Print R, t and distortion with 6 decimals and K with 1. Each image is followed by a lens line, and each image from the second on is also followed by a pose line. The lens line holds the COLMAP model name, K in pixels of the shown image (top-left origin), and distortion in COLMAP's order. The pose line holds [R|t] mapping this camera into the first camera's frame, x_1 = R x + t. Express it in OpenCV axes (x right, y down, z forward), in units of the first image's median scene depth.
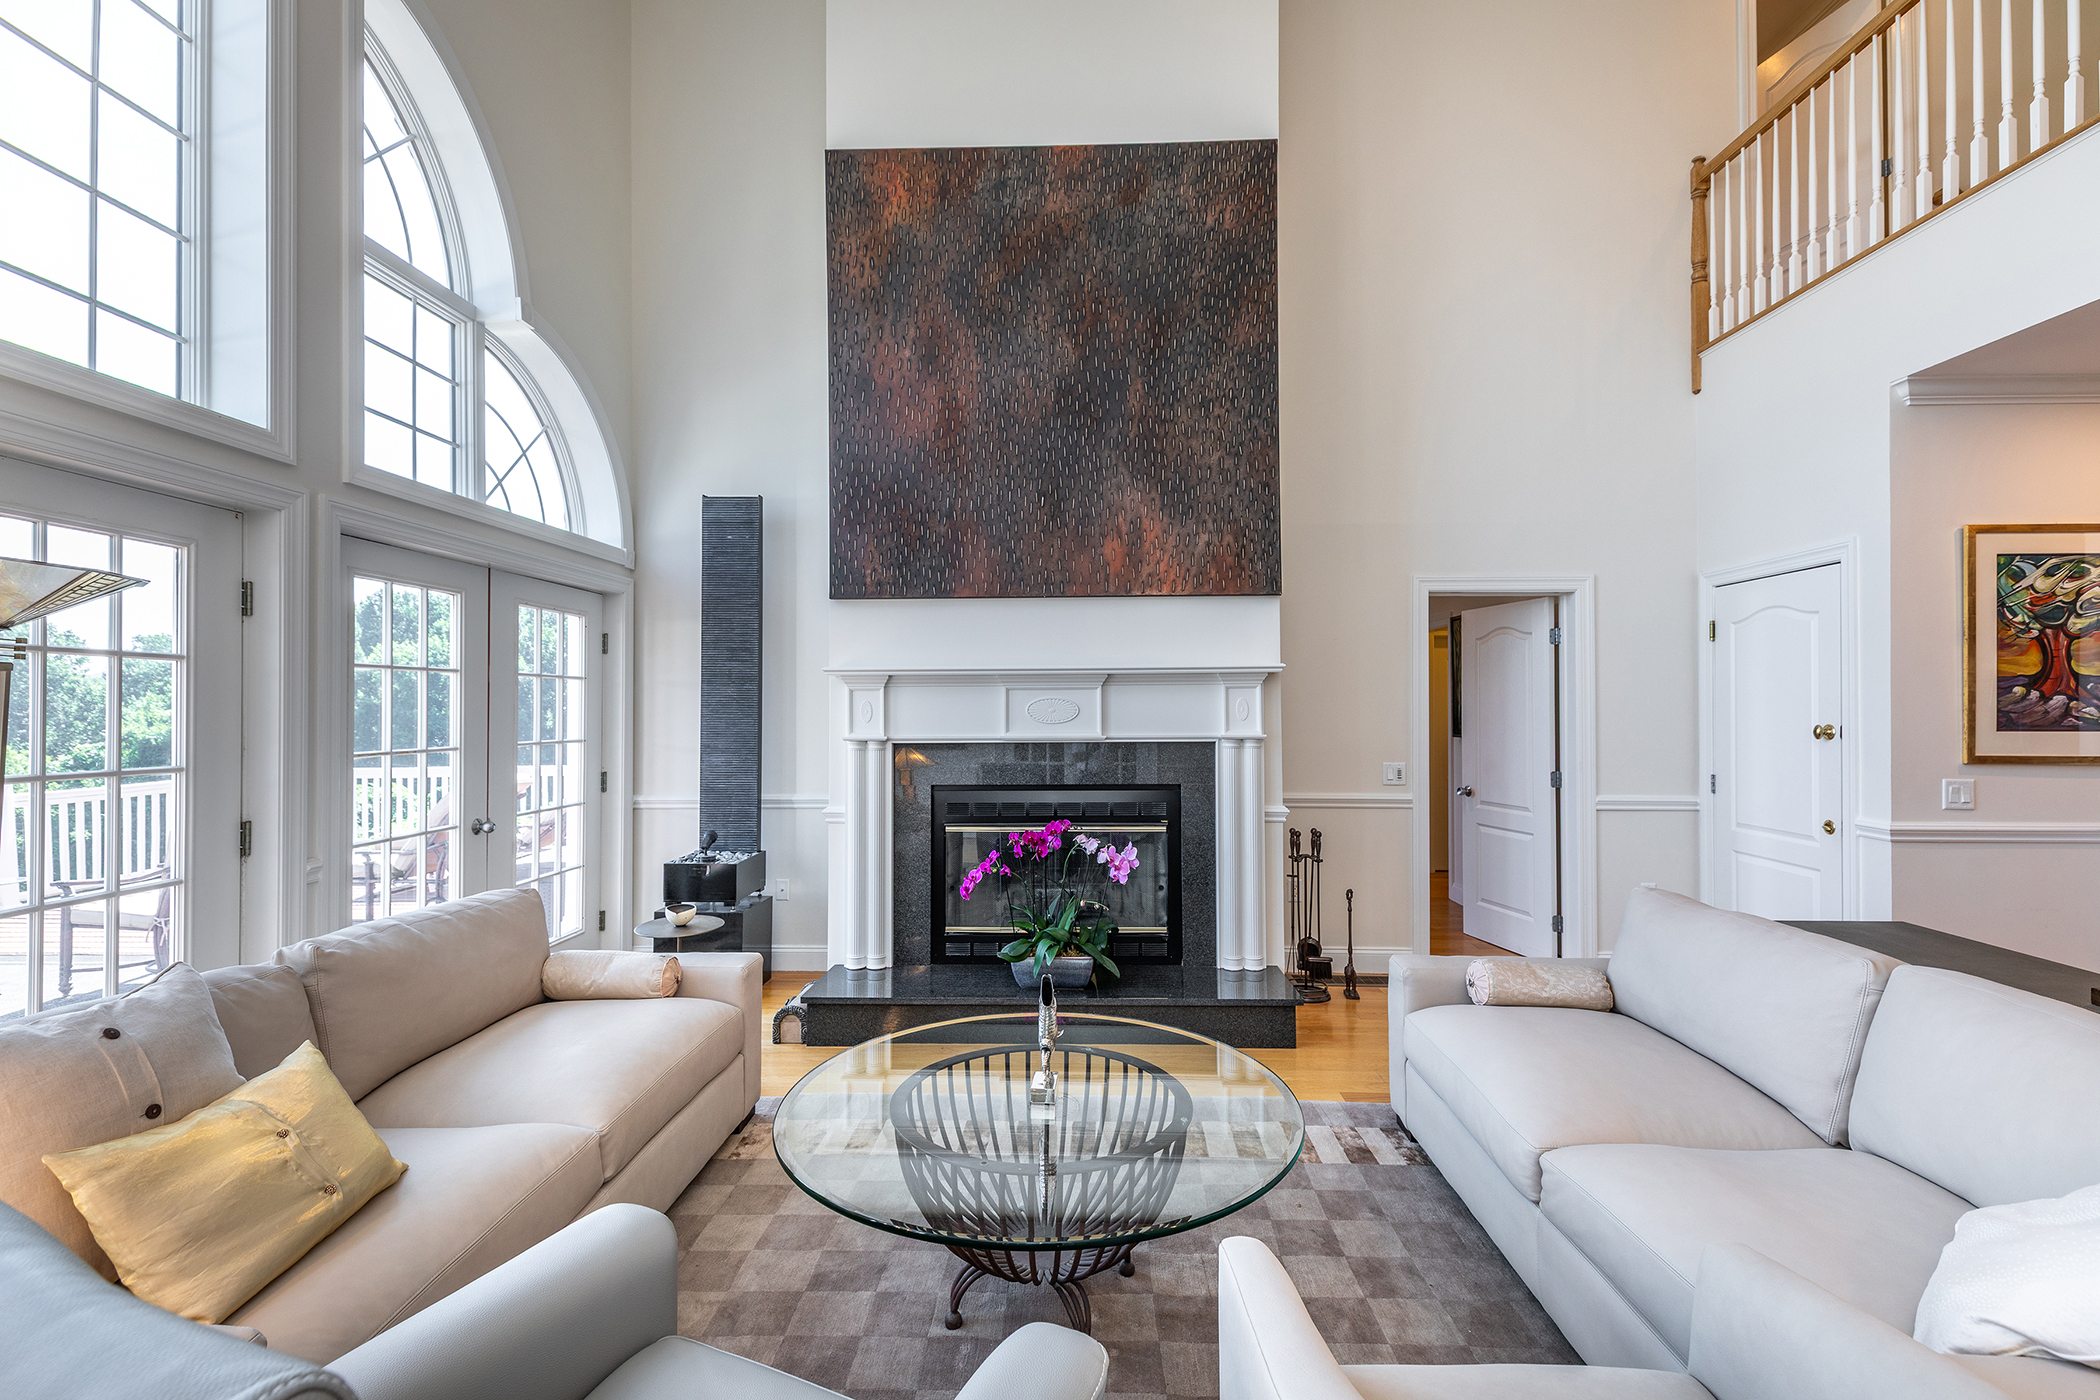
lens RADIAL K [[949.5, 0, 1051.8], [0, 949.5, 702.0], [0, 0, 1]] dist [-0.001127, -0.000302]
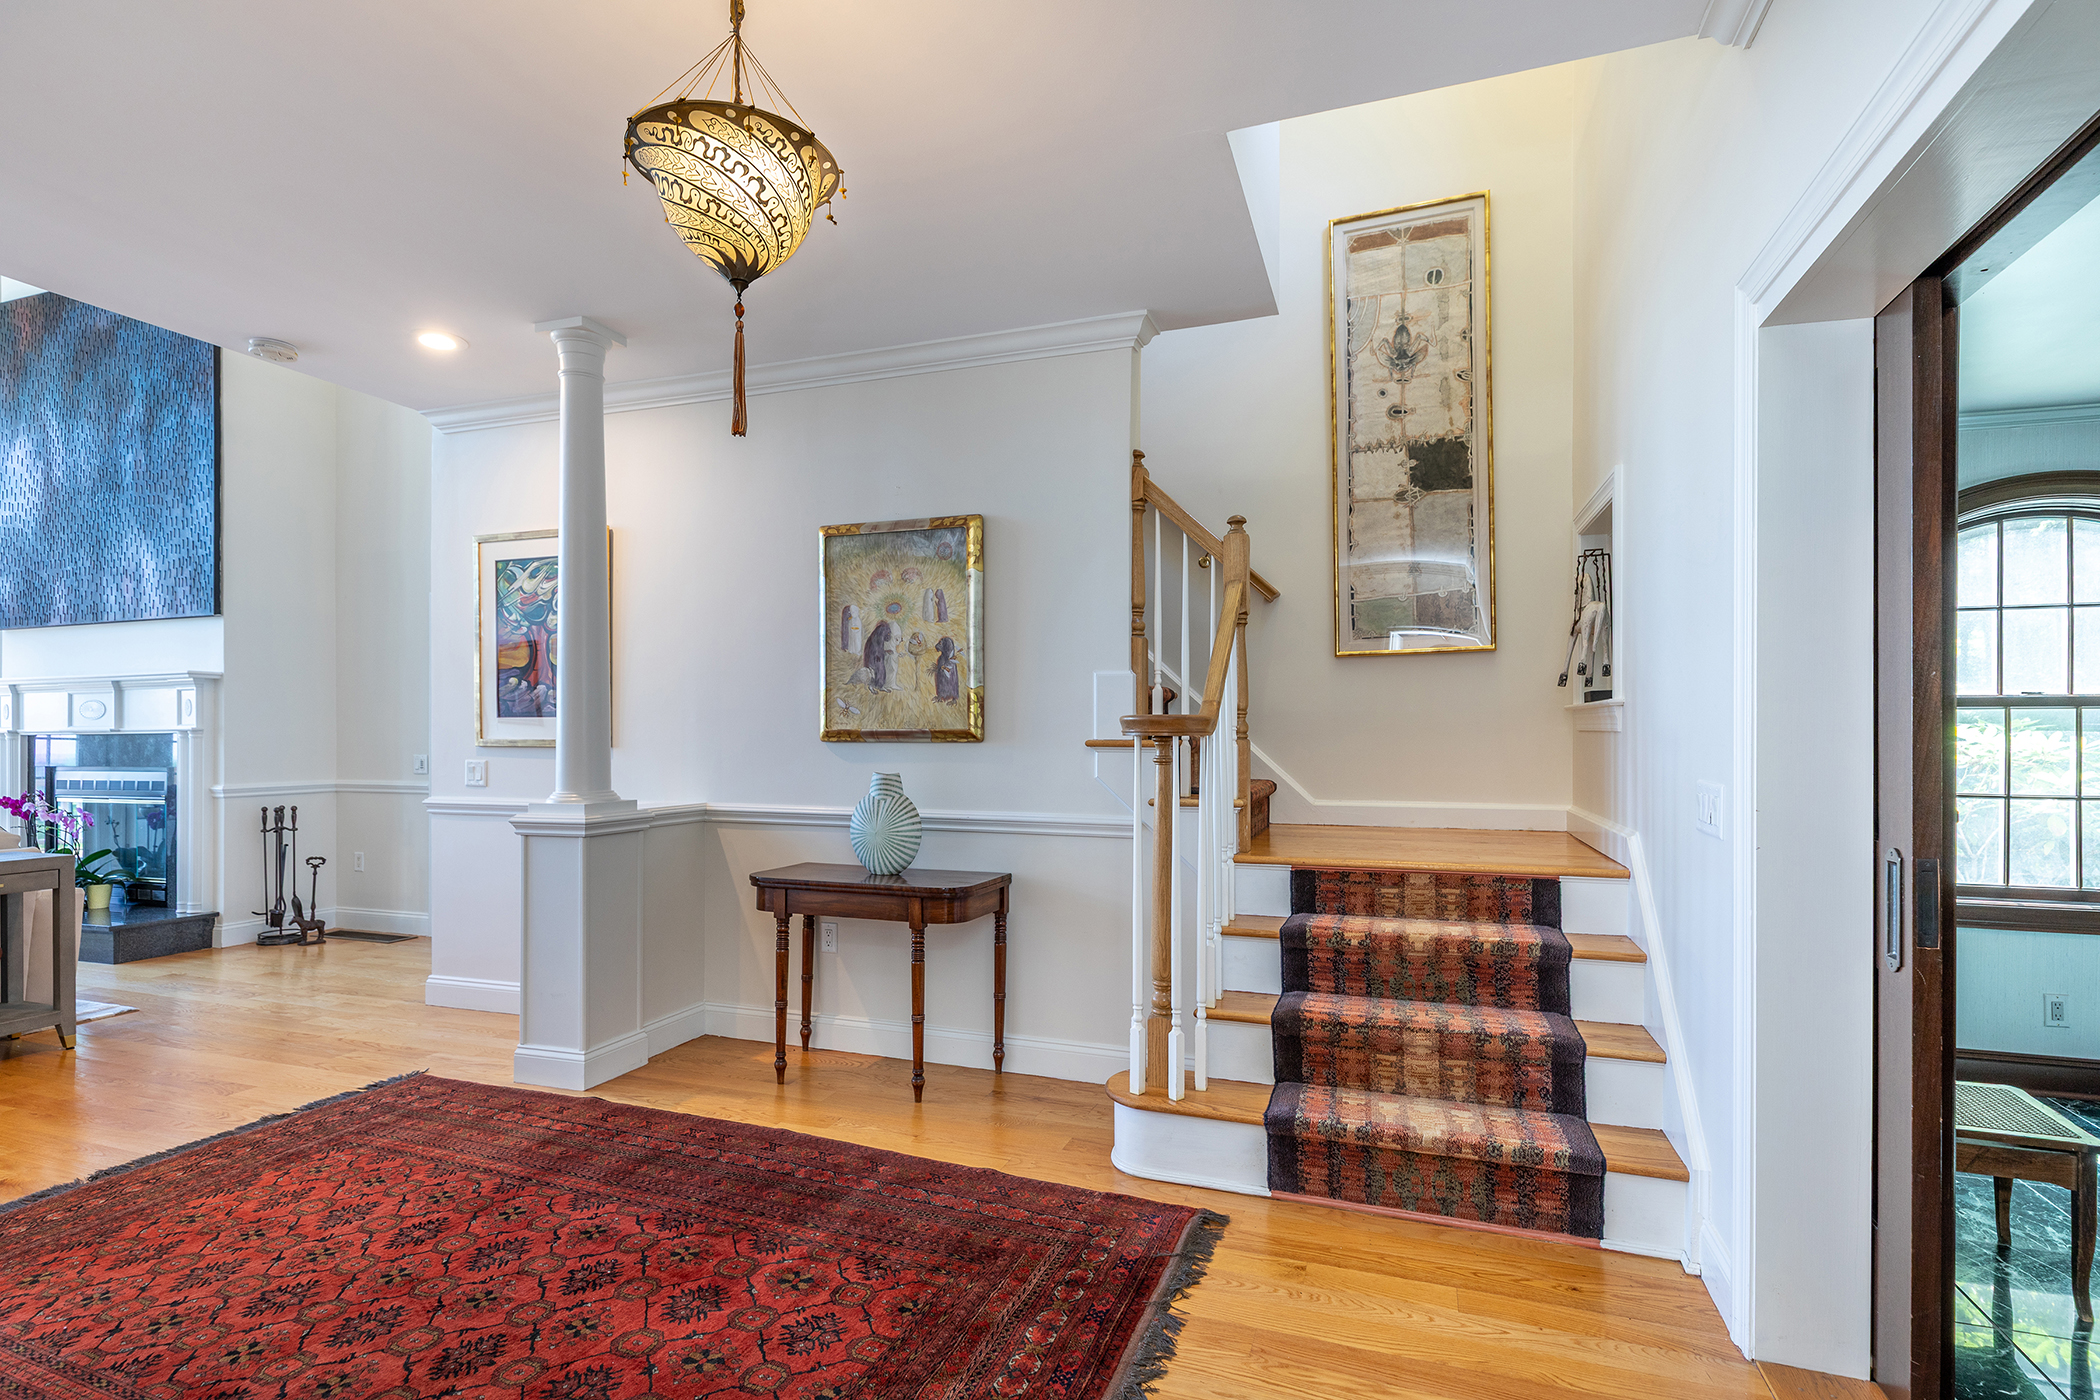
lens RADIAL K [[1022.5, 0, 1051.5], [0, 1022.5, 734.7], [0, 0, 1]] dist [0.027440, -0.016309]
pose [[0.957568, 0.001309, -0.288203, 1.984316], [0.000816, 0.999973, 0.007253, 0.043319], [0.288205, -0.007180, 0.957542, 0.013978]]
